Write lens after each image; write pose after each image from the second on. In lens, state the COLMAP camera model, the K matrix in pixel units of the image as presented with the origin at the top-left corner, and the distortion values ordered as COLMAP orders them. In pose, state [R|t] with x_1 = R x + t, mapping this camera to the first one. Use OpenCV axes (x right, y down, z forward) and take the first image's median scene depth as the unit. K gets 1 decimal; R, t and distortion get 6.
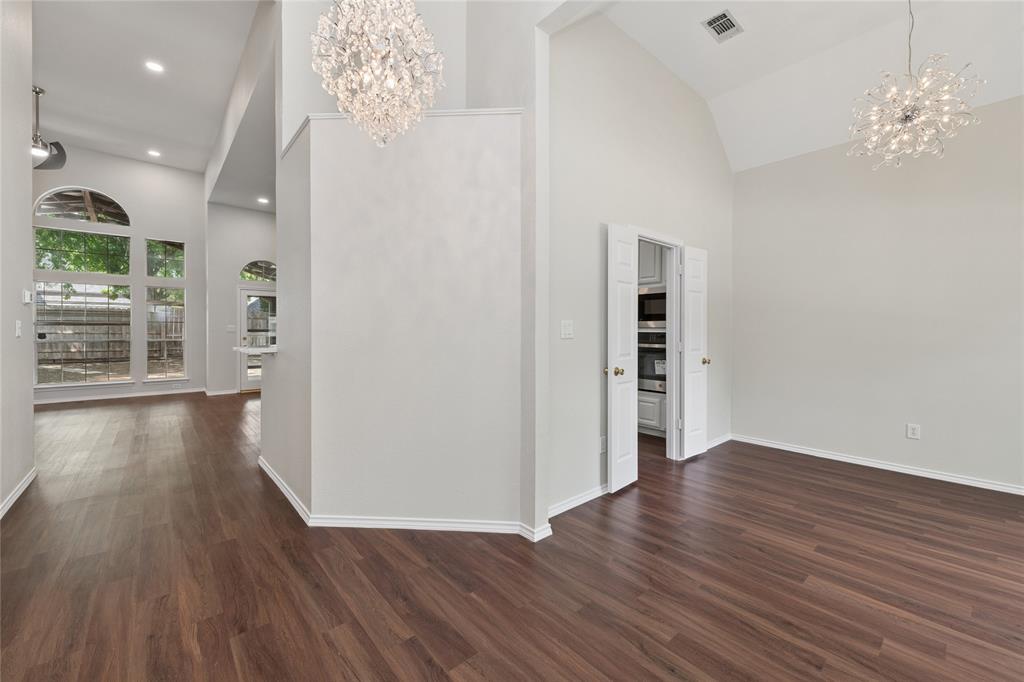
lens RADIAL K [[416.0, 0, 495.3], [0, 416.0, 325.1], [0, 0, 1]] dist [0.007479, 0.000006]
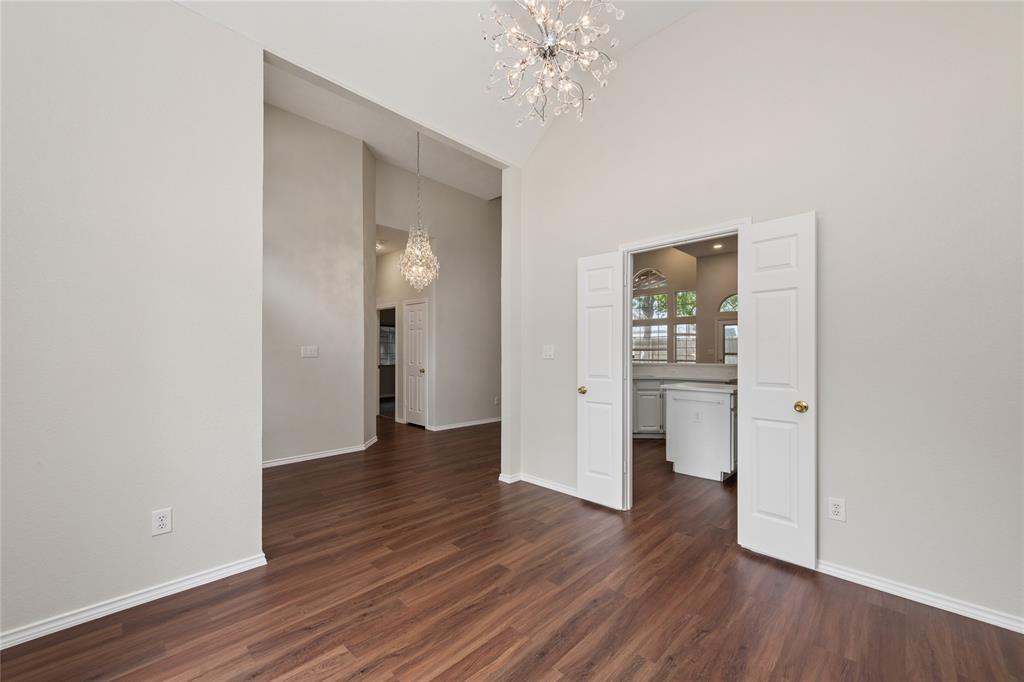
lens RADIAL K [[399.2, 0, 509.1], [0, 399.2, 350.5], [0, 0, 1]] dist [0.001831, -0.000078]
pose [[0.078423, -0.006114, -0.996901, 1.874004], [0.005257, 0.999970, -0.005719, 0.015971], [0.996906, -0.004792, 0.078453, 1.015943]]
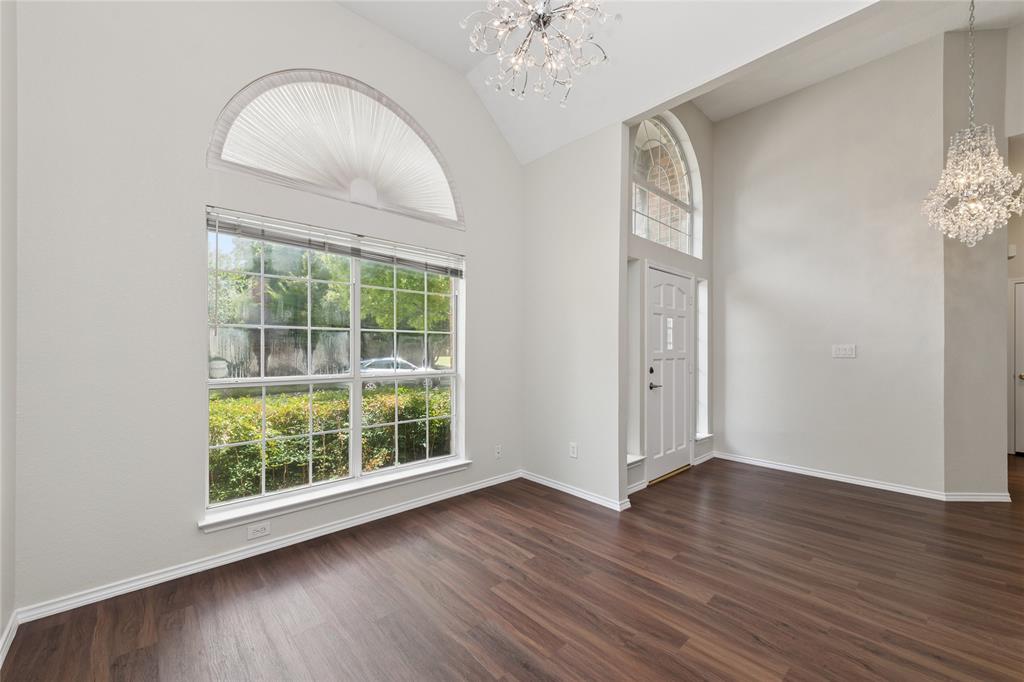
lens RADIAL K [[399.2, 0, 509.1], [0, 399.2, 350.5], [0, 0, 1]] dist [0.001831, -0.000078]
pose [[-0.999324, -0.008360, -0.035790, 1.196568], [-0.008246, 0.999960, -0.003327, 0.020344], [0.035816, -0.003029, -0.999354, 1.838820]]
